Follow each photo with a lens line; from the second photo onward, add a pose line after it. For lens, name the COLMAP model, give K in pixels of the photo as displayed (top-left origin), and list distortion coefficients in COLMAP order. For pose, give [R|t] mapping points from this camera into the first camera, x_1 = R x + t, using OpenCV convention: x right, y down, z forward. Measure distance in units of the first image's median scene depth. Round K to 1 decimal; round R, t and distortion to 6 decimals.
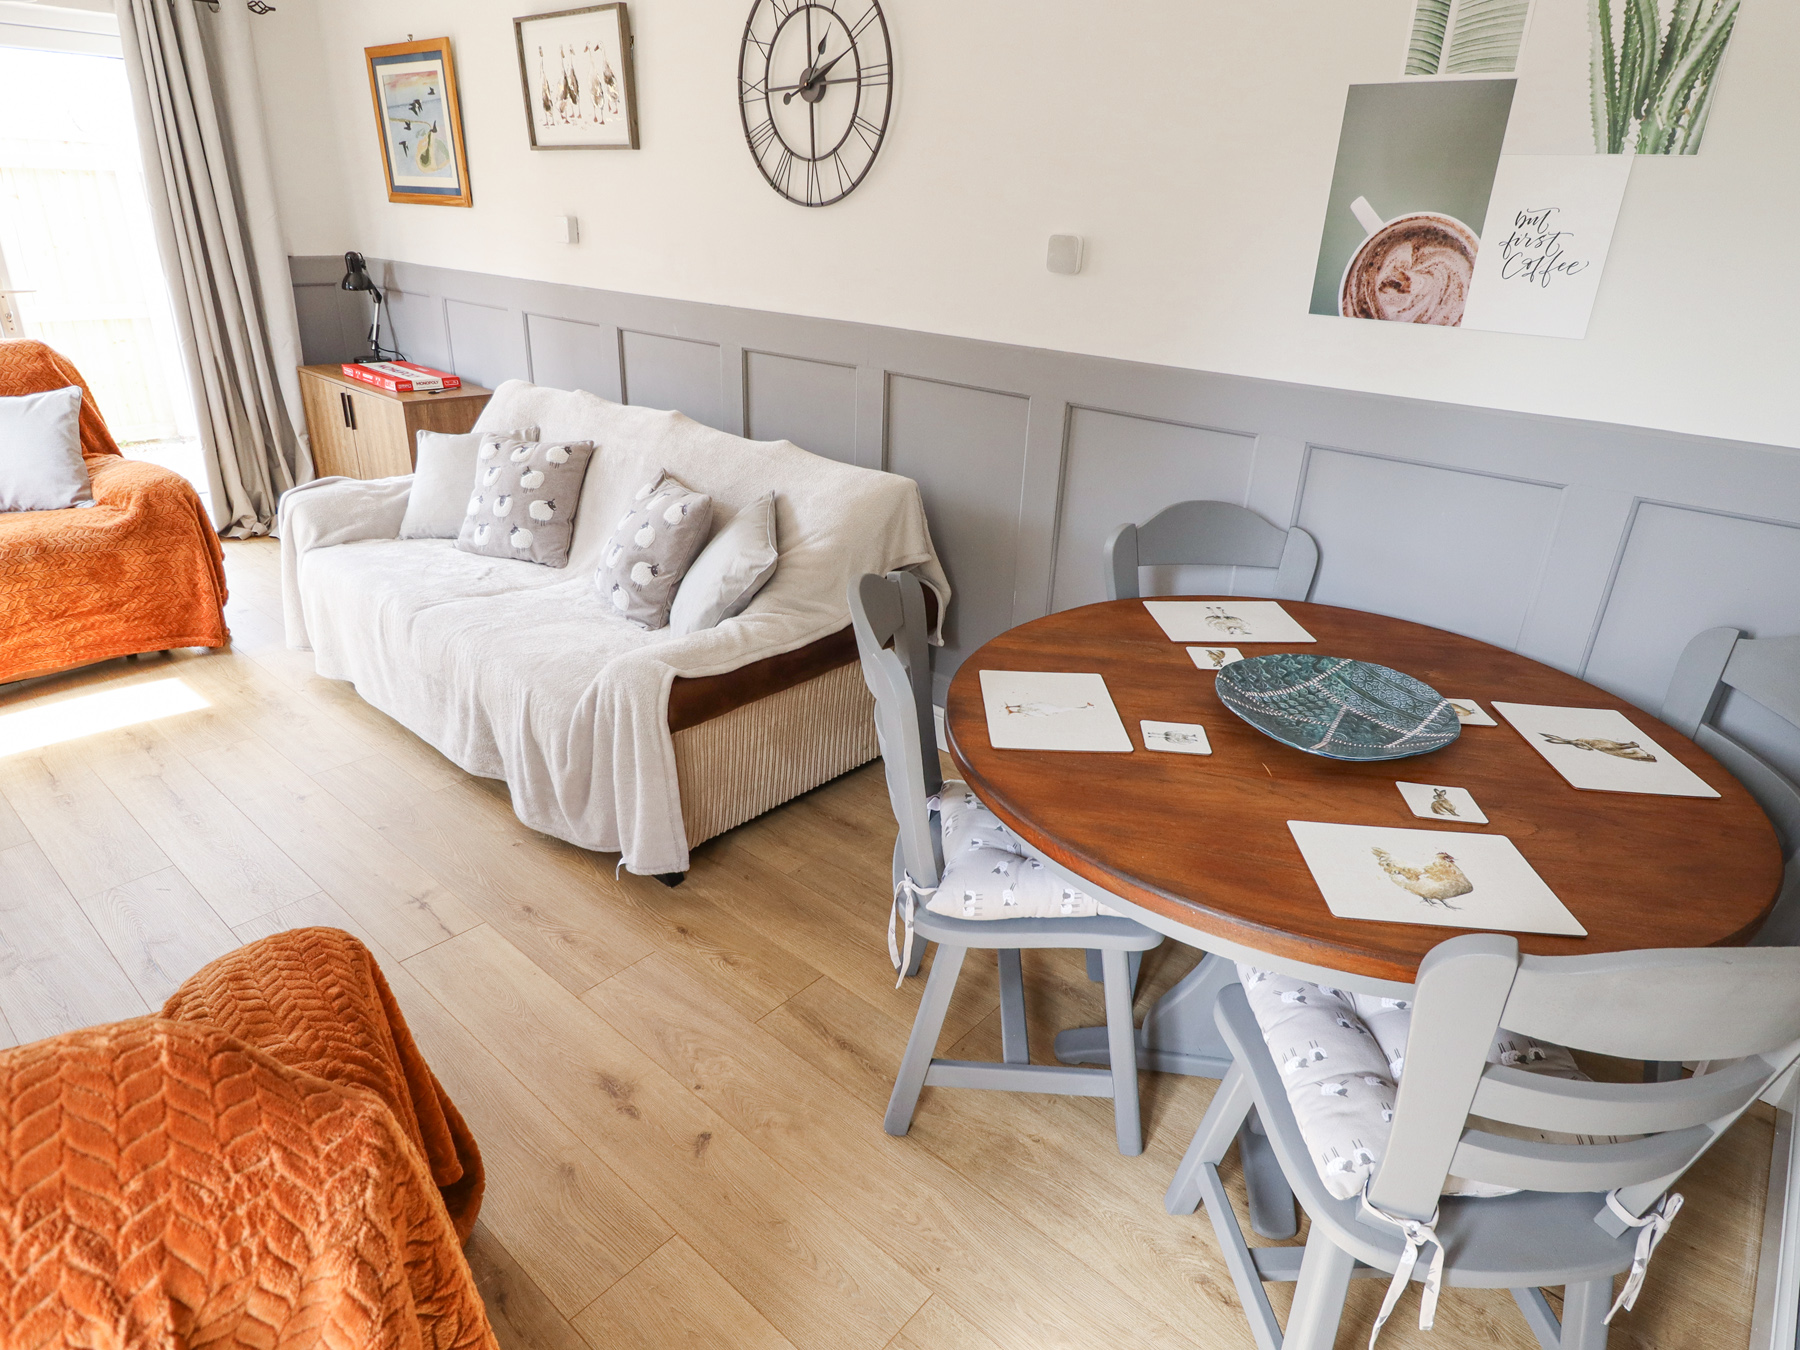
lens RADIAL K [[1028.0, 0, 924.9], [0, 1028.0, 675.9], [0, 0, 1]] dist [0.000884, -0.014629]
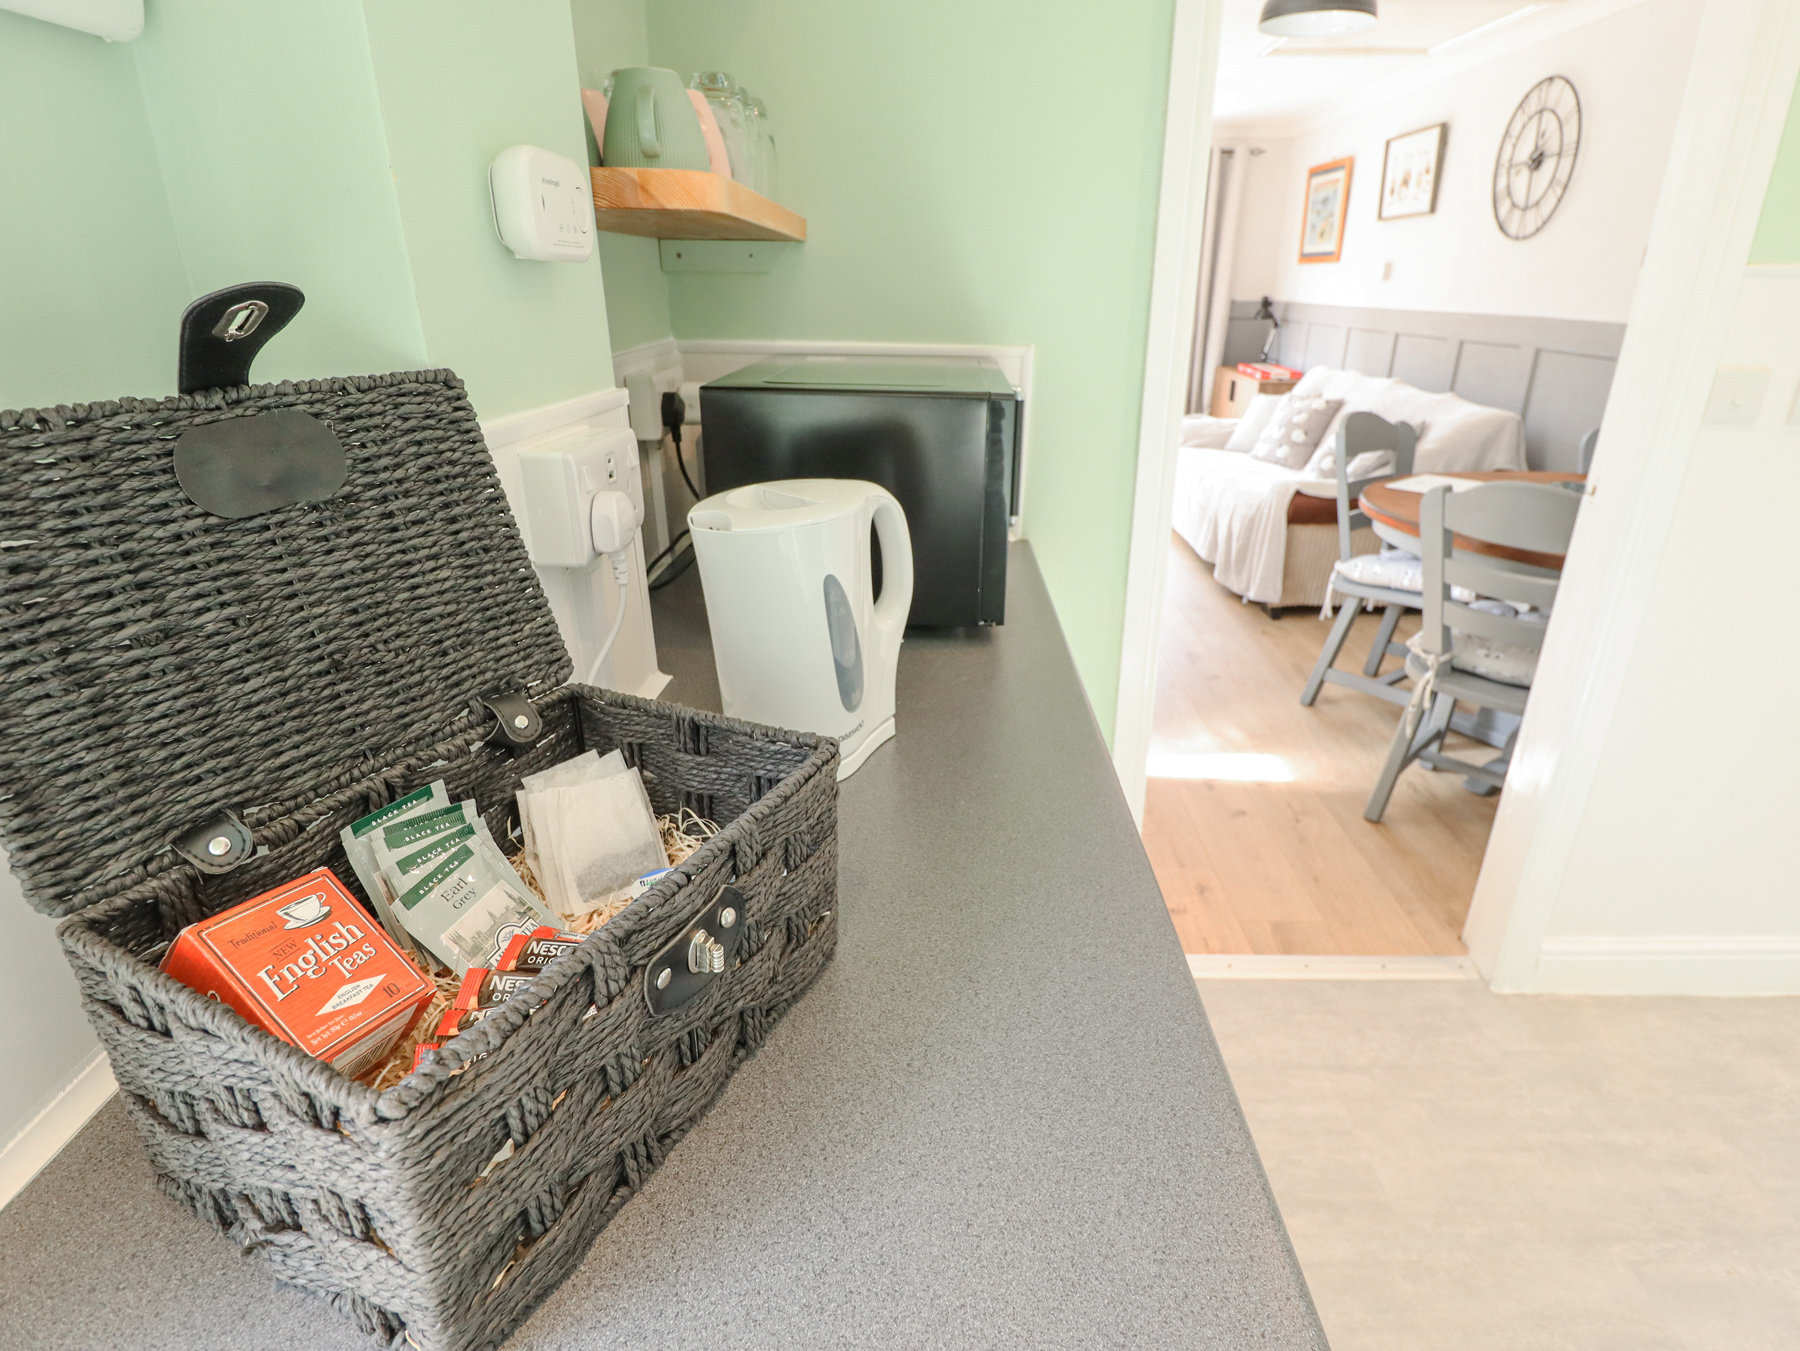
lens RADIAL K [[939.0, 0, 920.4], [0, 939.0, 669.2], [0, 0, 1]] dist [0.002045, -0.014129]
pose [[0.631909, 0.251280, -0.733178, 0.521612], [-0.286675, 0.954672, 0.080113, 0.295221], [0.720076, 0.159559, 0.675301, -0.469319]]
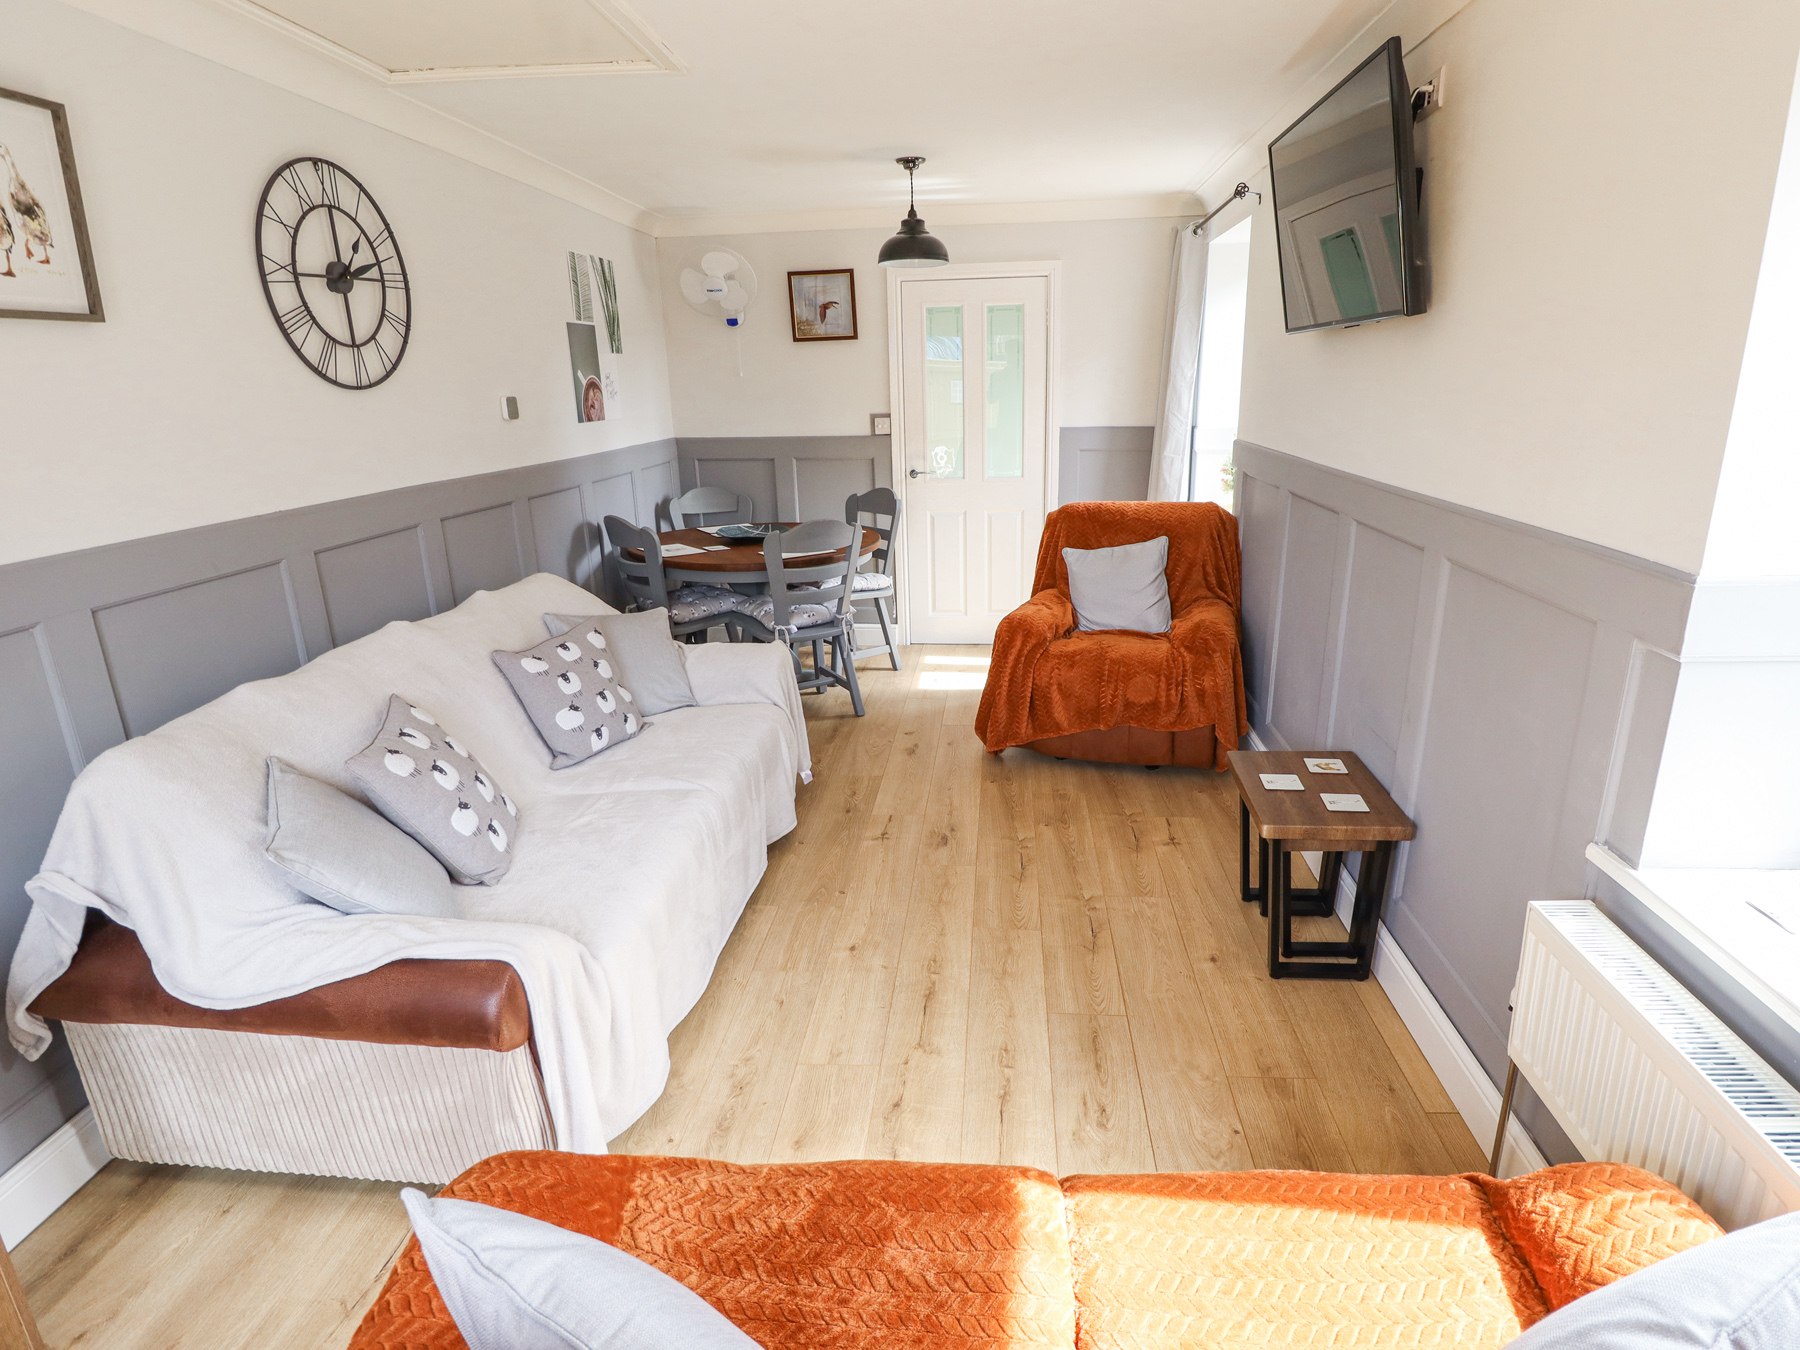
lens RADIAL K [[939.0, 0, 920.4], [0, 939.0, 668.7], [0, 0, 1]] dist [0.002045, -0.014129]
pose [[-0.579372, -0.273871, 0.767674, -1.289488], [0.322676, 0.787836, 0.524590, -0.576892], [-0.748471, 0.551643, -0.368078, 1.137691]]
